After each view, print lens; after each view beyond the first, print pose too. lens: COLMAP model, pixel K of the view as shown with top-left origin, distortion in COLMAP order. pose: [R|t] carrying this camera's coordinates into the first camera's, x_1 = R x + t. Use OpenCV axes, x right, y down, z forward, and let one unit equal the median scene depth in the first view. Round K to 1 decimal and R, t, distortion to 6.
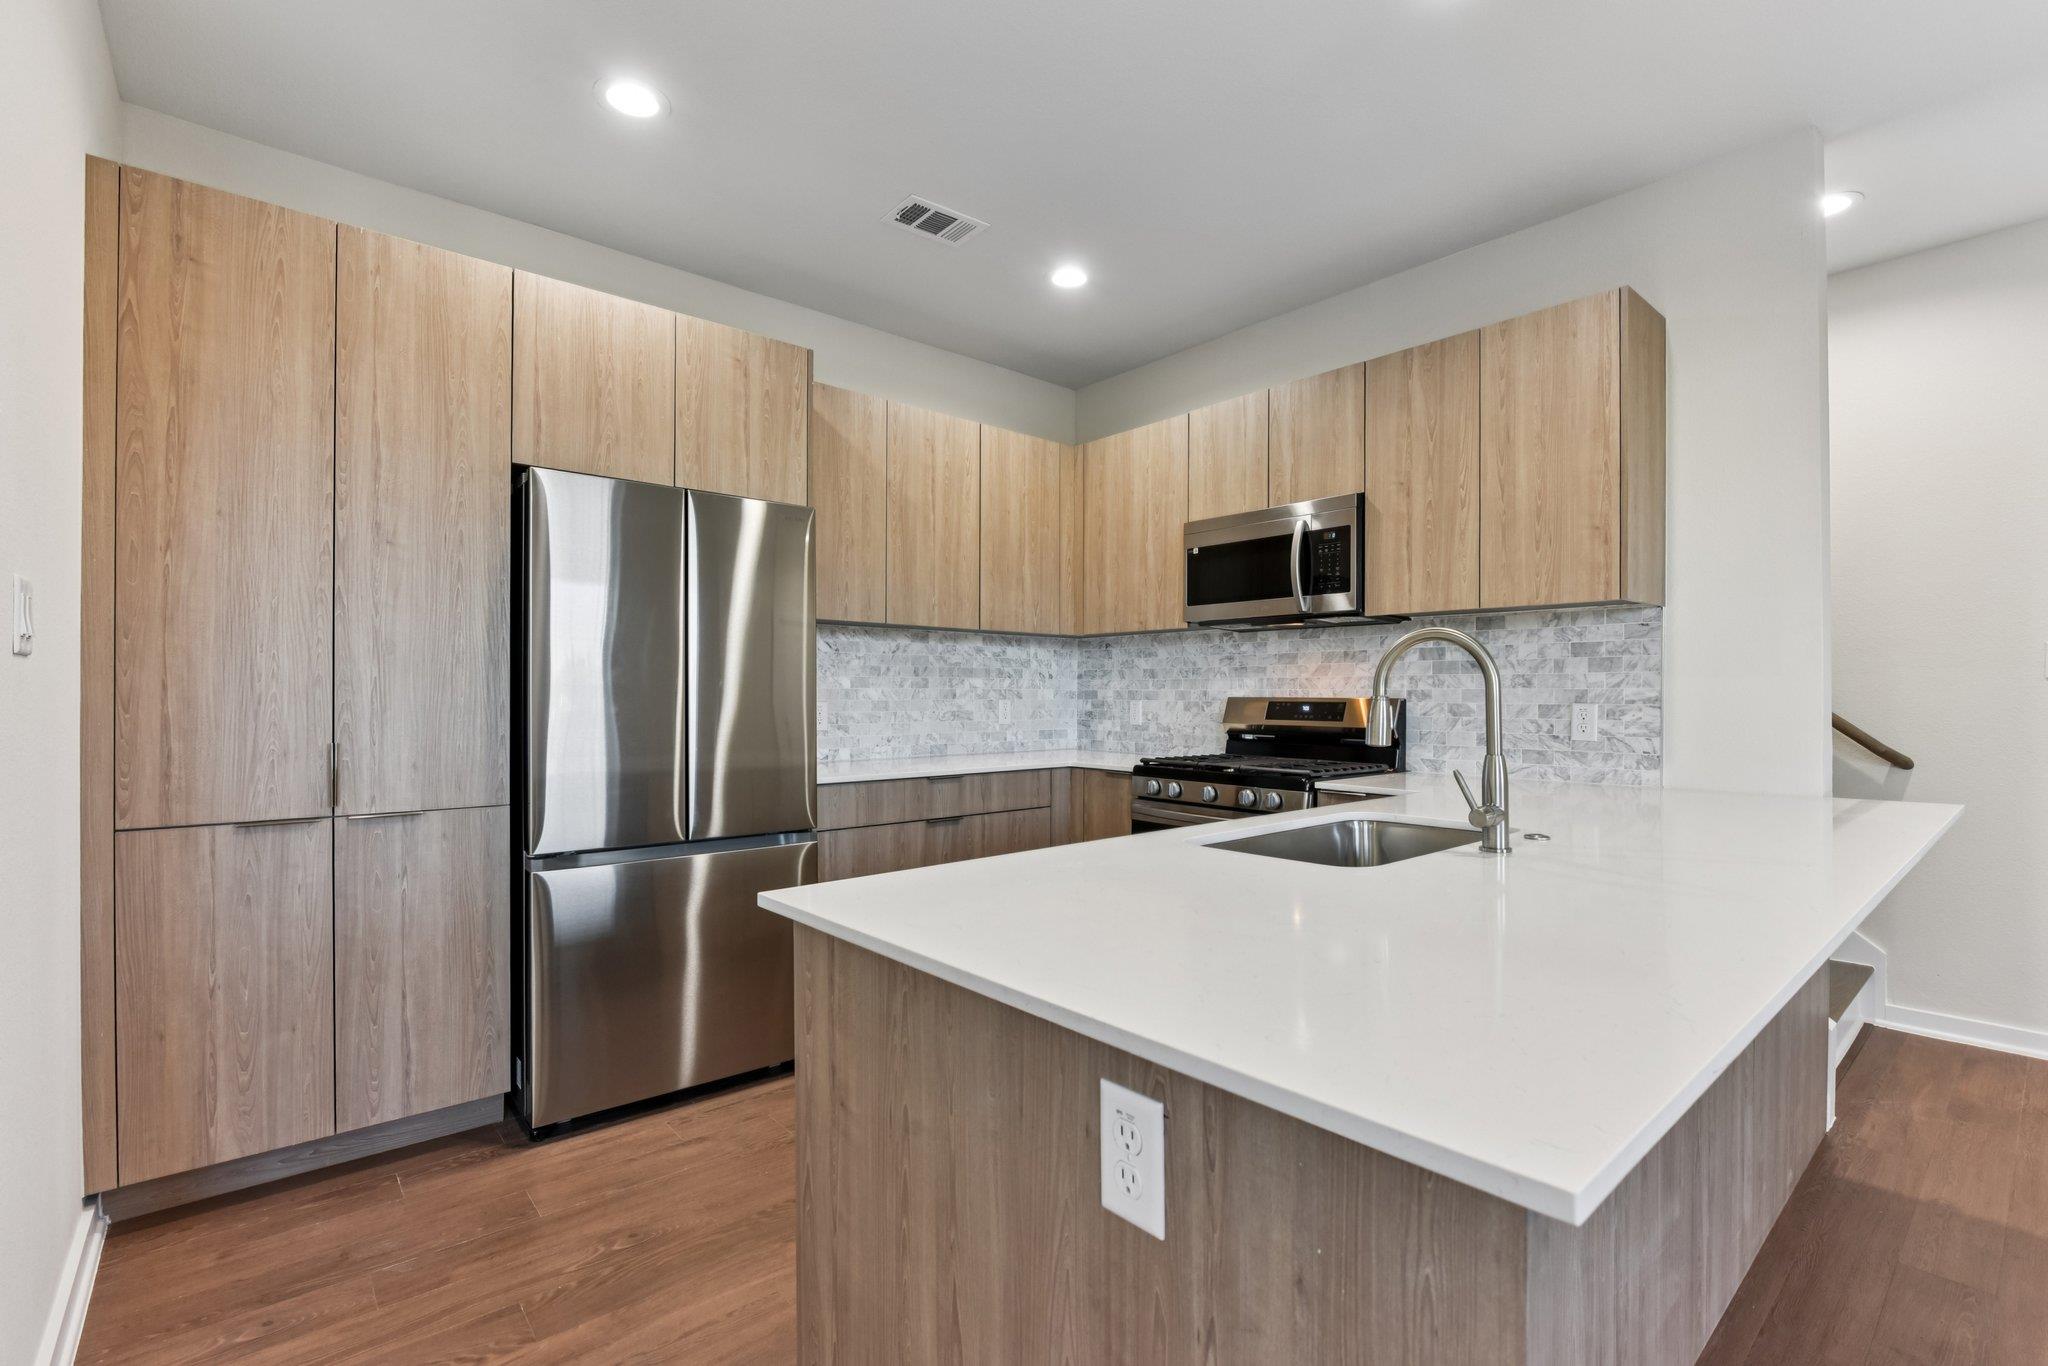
lens RADIAL K [[910.6, 0, 1035.0], [0, 910.6, 698.5], [0, 0, 1]] dist [-0.014244, 0.001606]
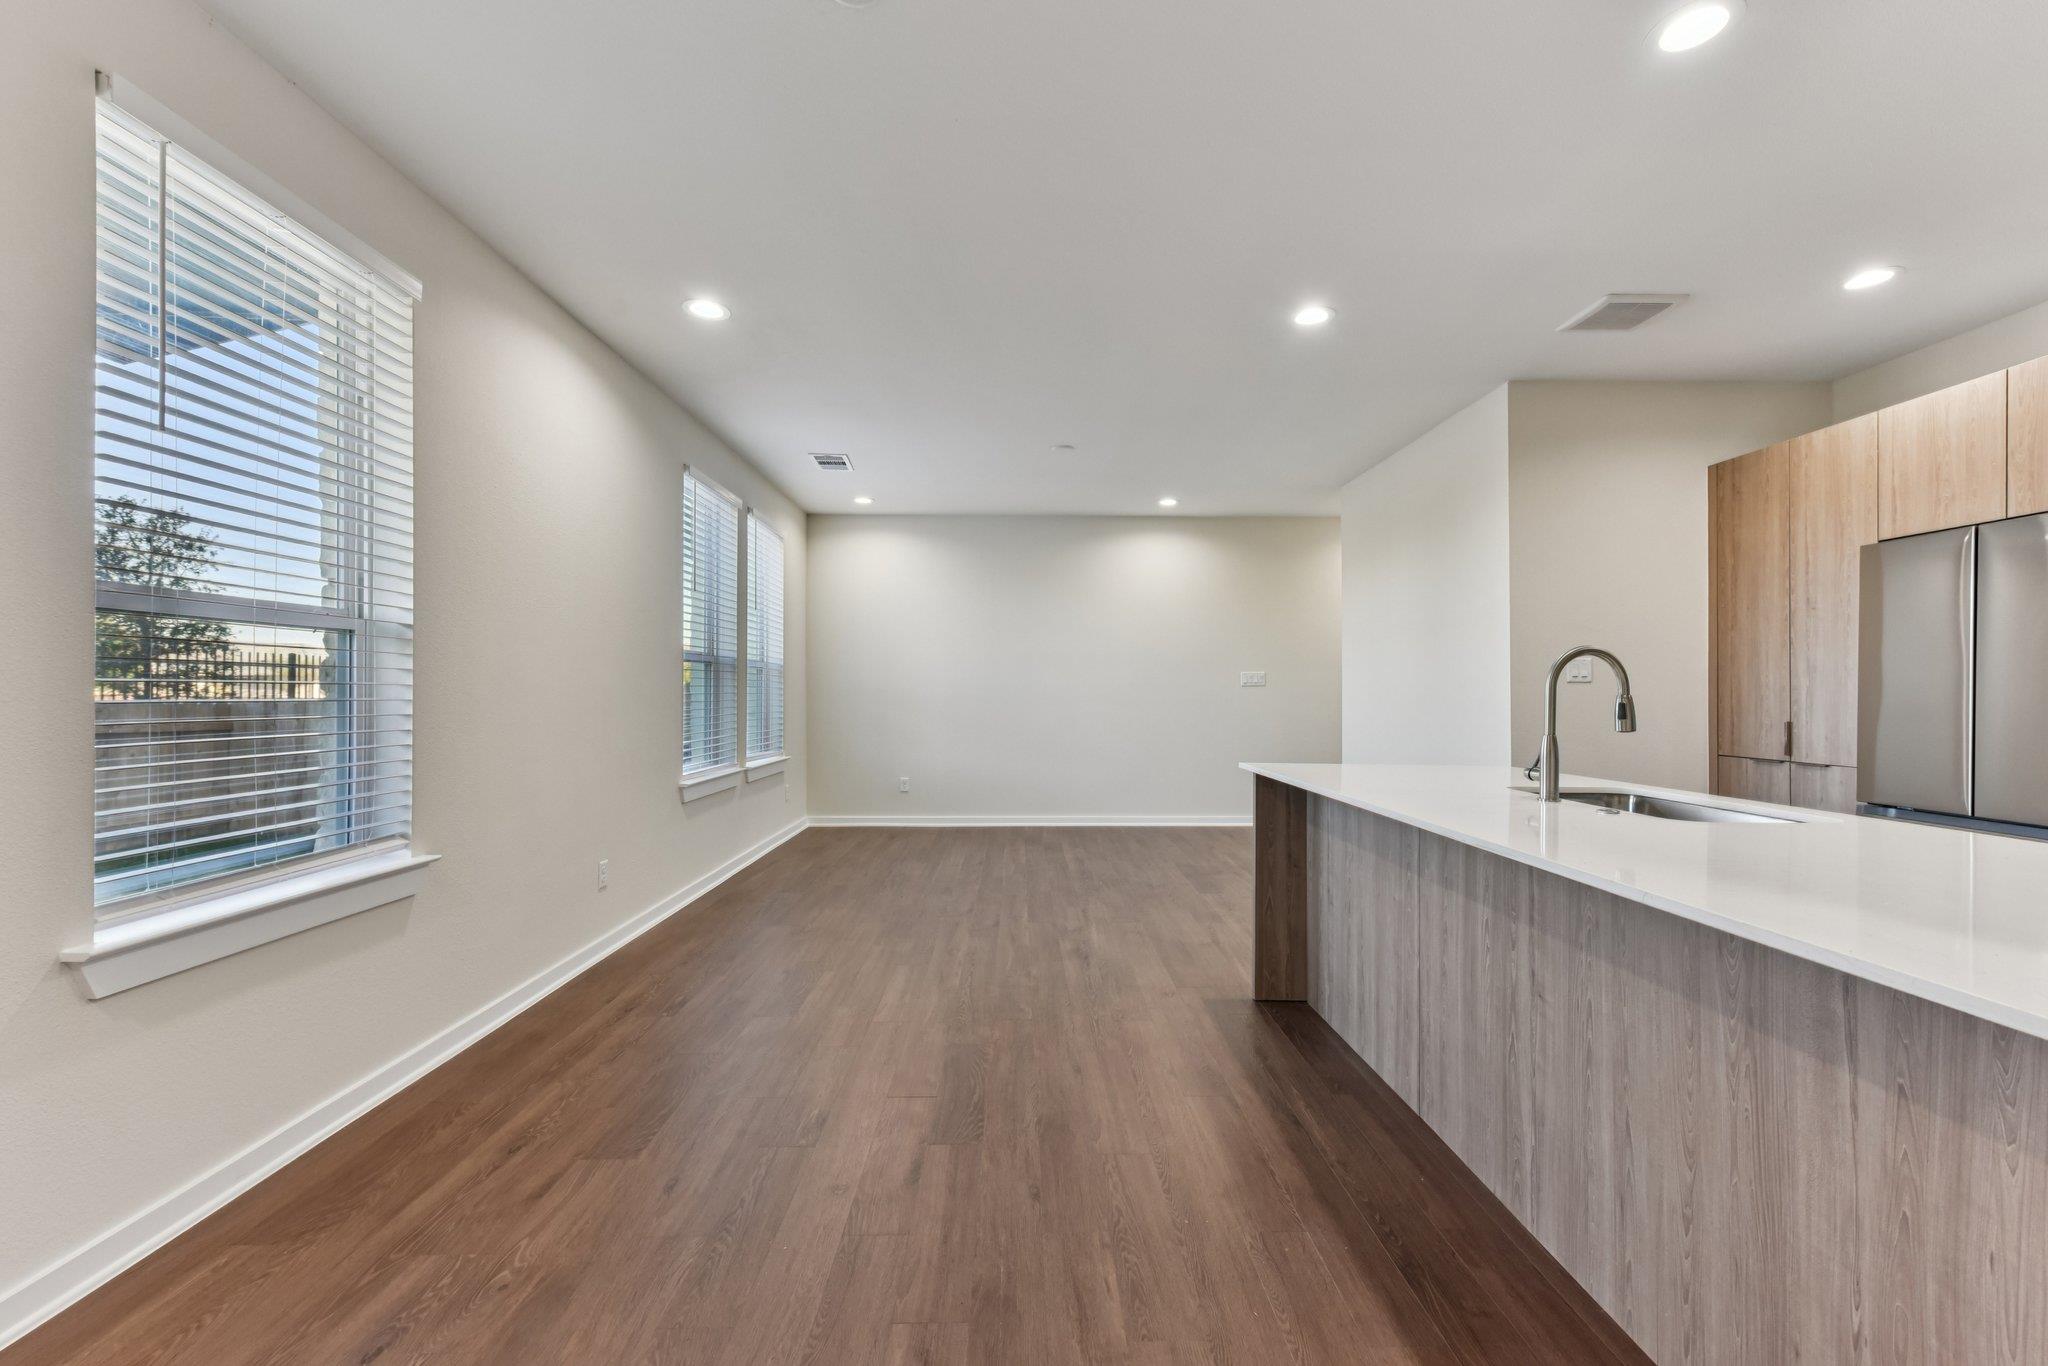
lens RADIAL K [[817.4, 0, 1038.7], [0, 817.4, 697.6], [0, 0, 1]] dist [0.008795, -0.000850]
pose [[-0.632703, -0.000488, -0.774395, 1.047420], [-0.007454, 0.999957, 0.005460, 0.001265], [0.774359, 0.009227, -0.632679, 0.610336]]
